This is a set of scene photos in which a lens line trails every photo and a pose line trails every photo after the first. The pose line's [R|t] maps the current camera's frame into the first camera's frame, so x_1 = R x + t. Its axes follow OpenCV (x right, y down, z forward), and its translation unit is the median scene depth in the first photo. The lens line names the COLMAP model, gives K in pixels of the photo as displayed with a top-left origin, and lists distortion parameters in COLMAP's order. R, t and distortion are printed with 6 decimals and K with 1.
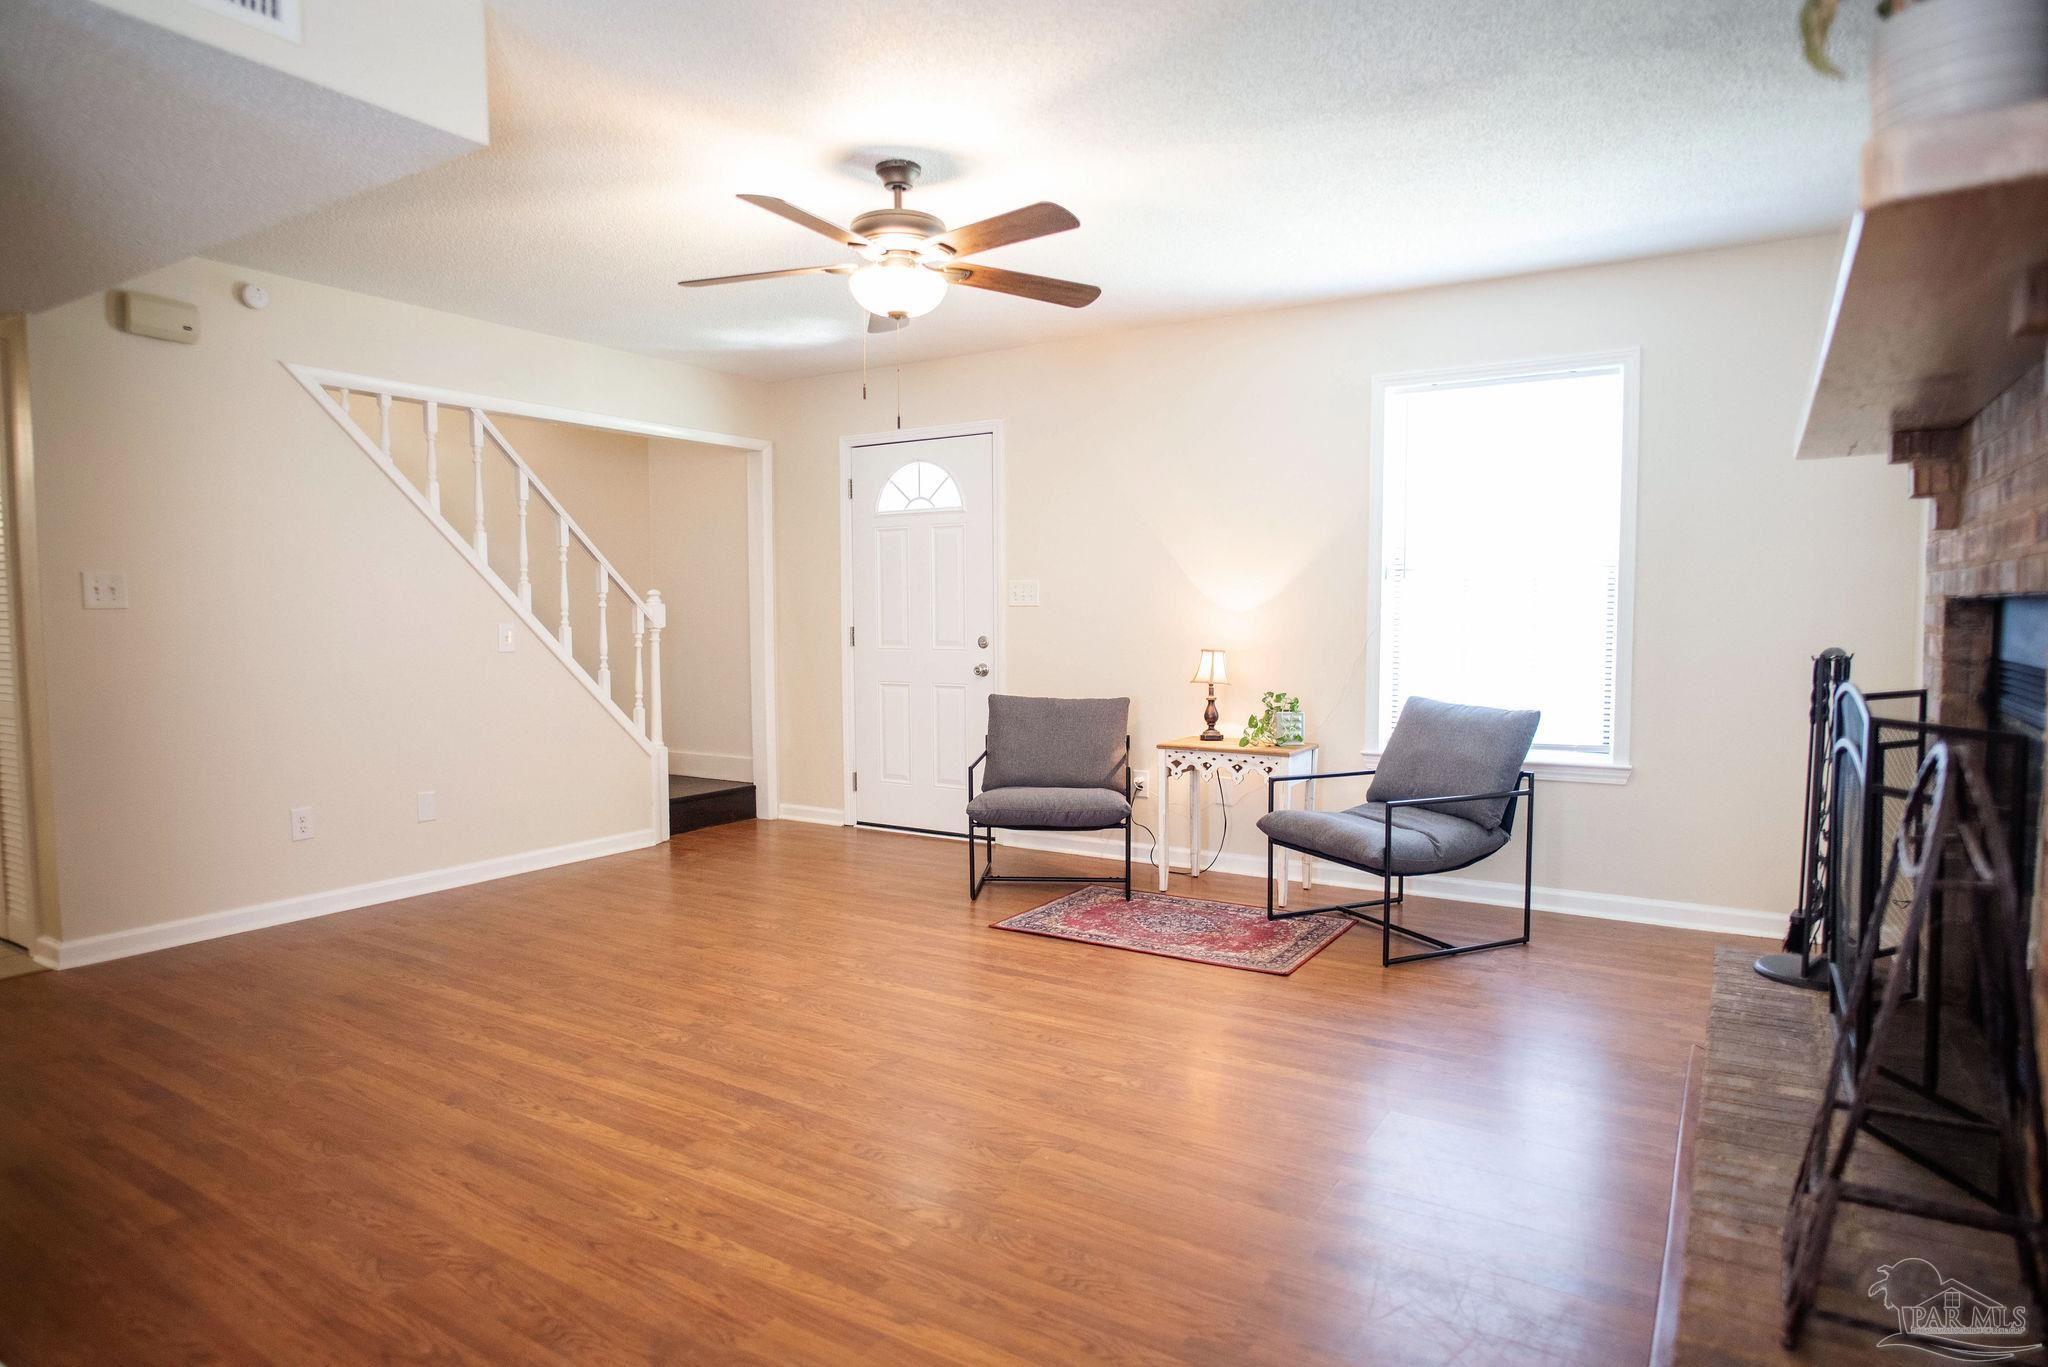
lens RADIAL K [[1176.9, 0, 1027.2], [0, 1176.9, 690.5], [0, 0, 1]] dist [-0.031642, 0.001365]
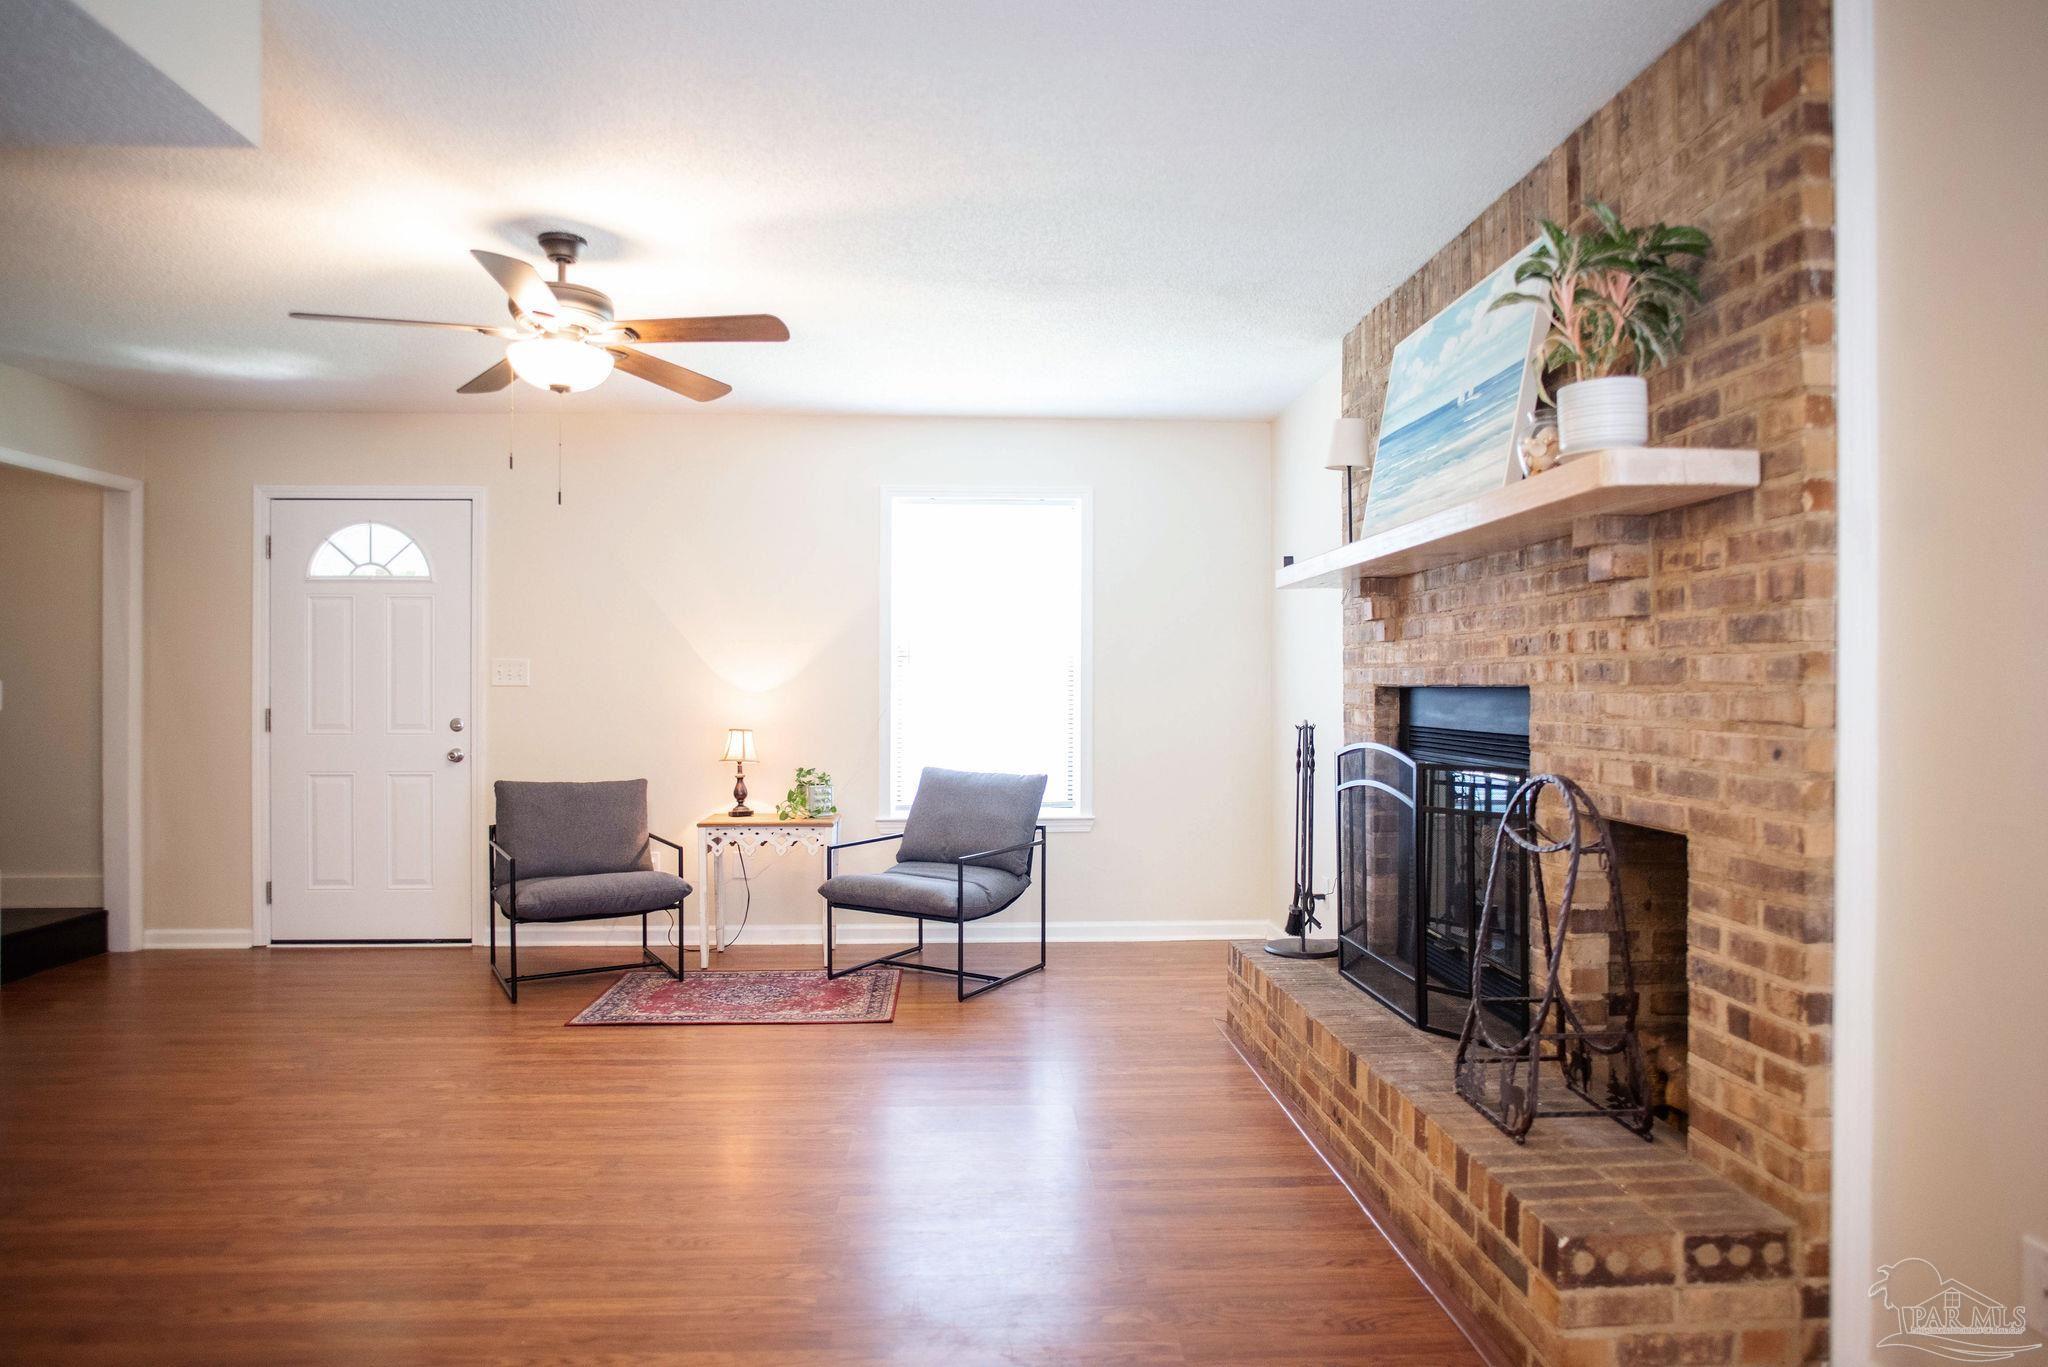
lens RADIAL K [[1176.9, 0, 1027.2], [0, 1176.9, 690.5], [0, 0, 1]] dist [-0.031642, 0.001365]
pose [[0.814420, 0.003869, 0.580263, -0.266766], [0.034832, 0.997849, -0.055542, -0.002472], [-0.579230, 0.065446, 0.812533, 0.004862]]
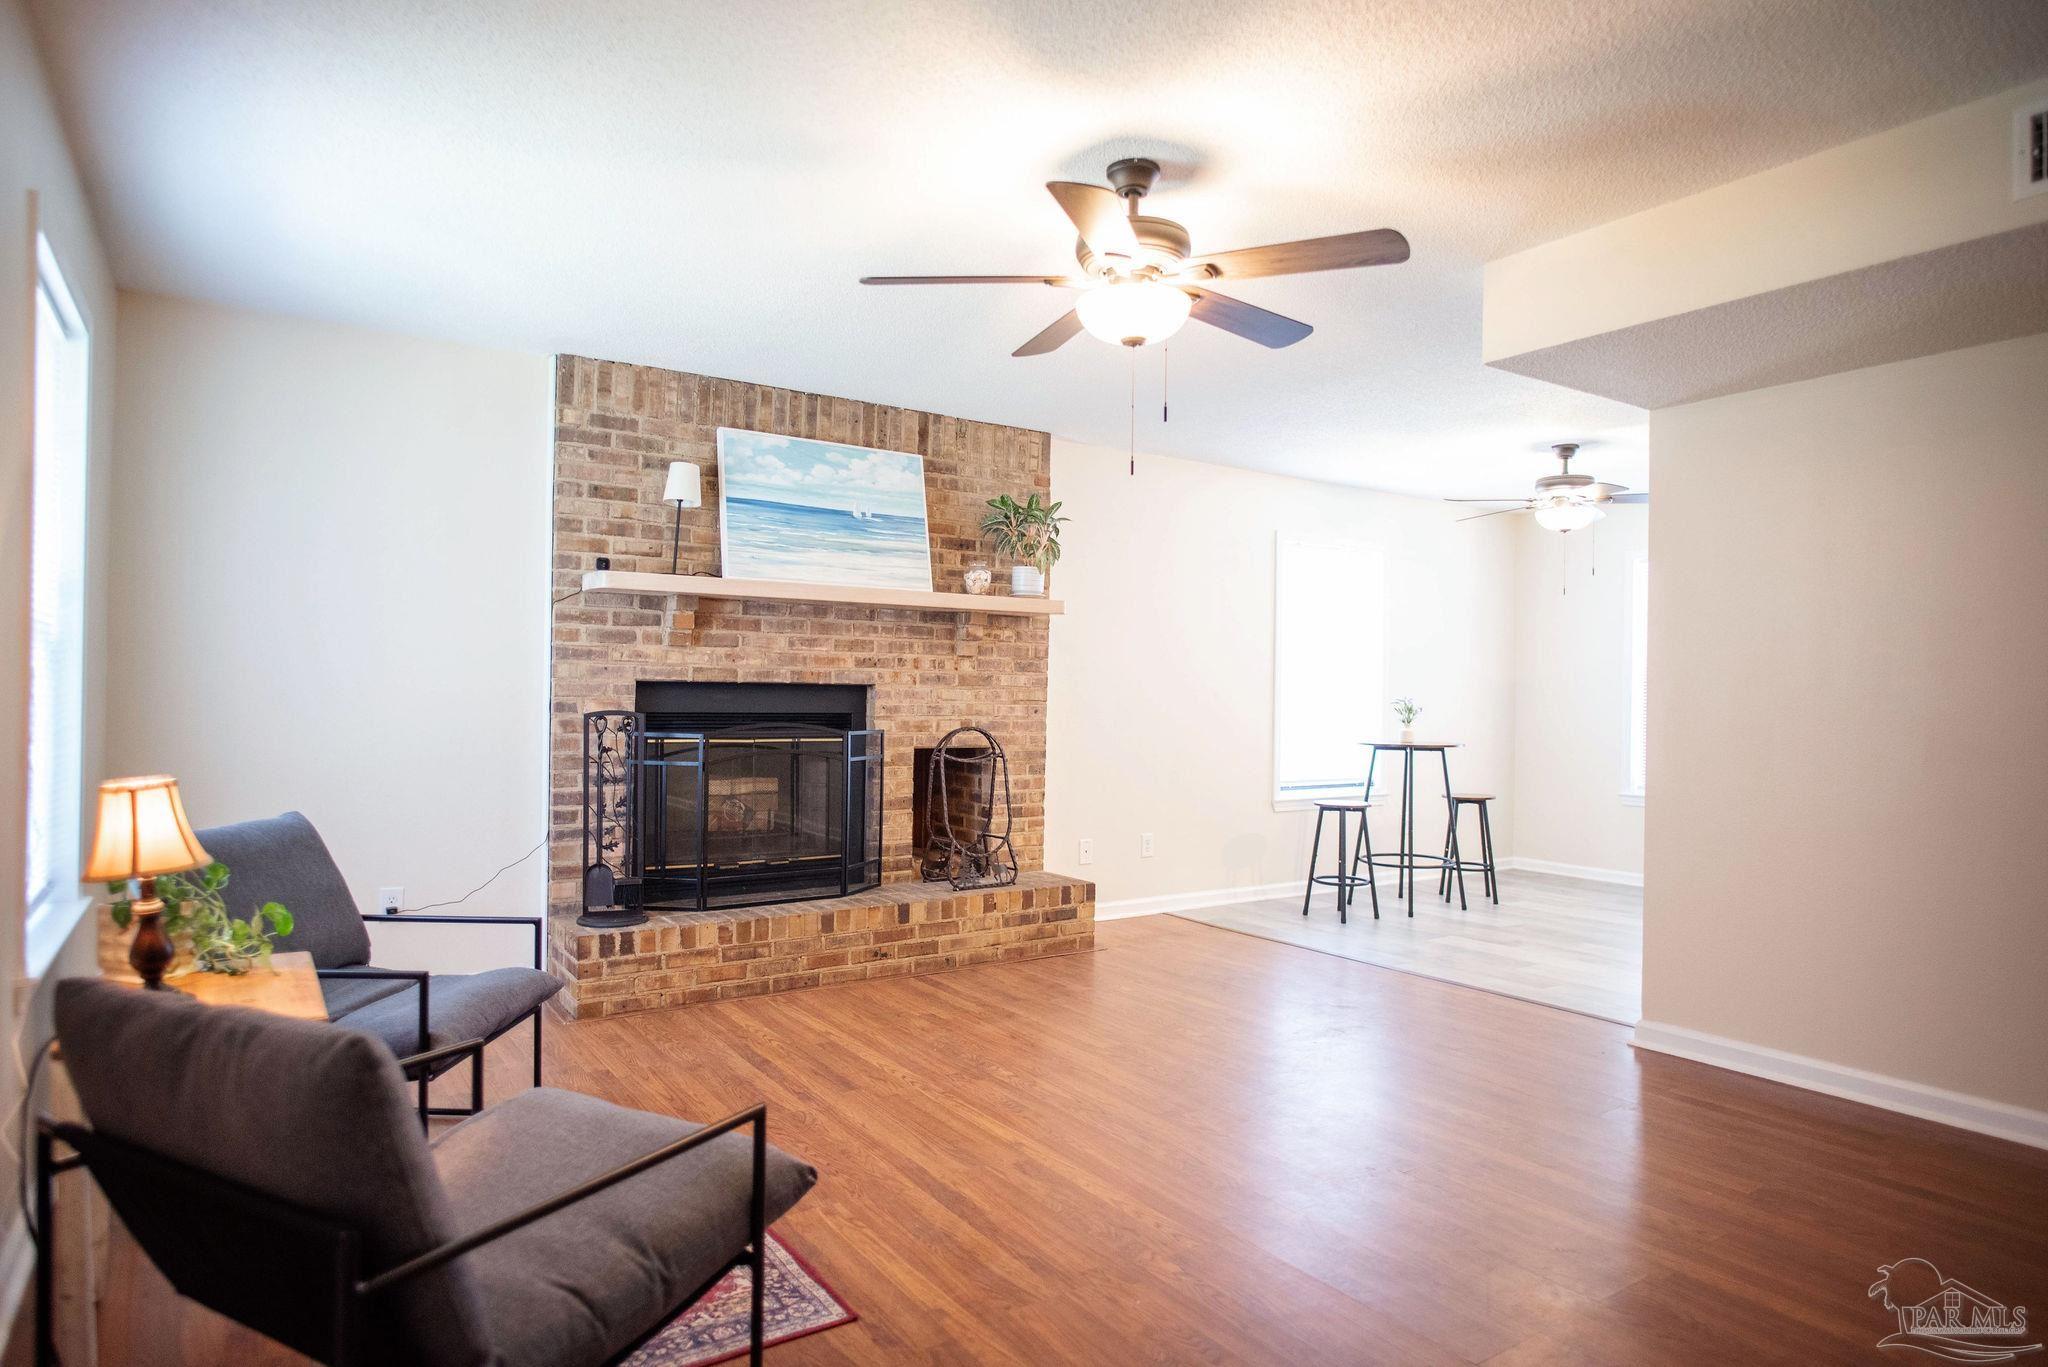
lens RADIAL K [[1176.9, 0, 1027.2], [0, 1176.9, 690.5], [0, 0, 1]] dist [-0.031642, 0.001365]
pose [[-0.914193, -0.006803, 0.405222, -0.287686], [0.018301, 0.998146, 0.058045, -0.089635], [-0.404866, 0.060481, -0.912374, 1.361161]]
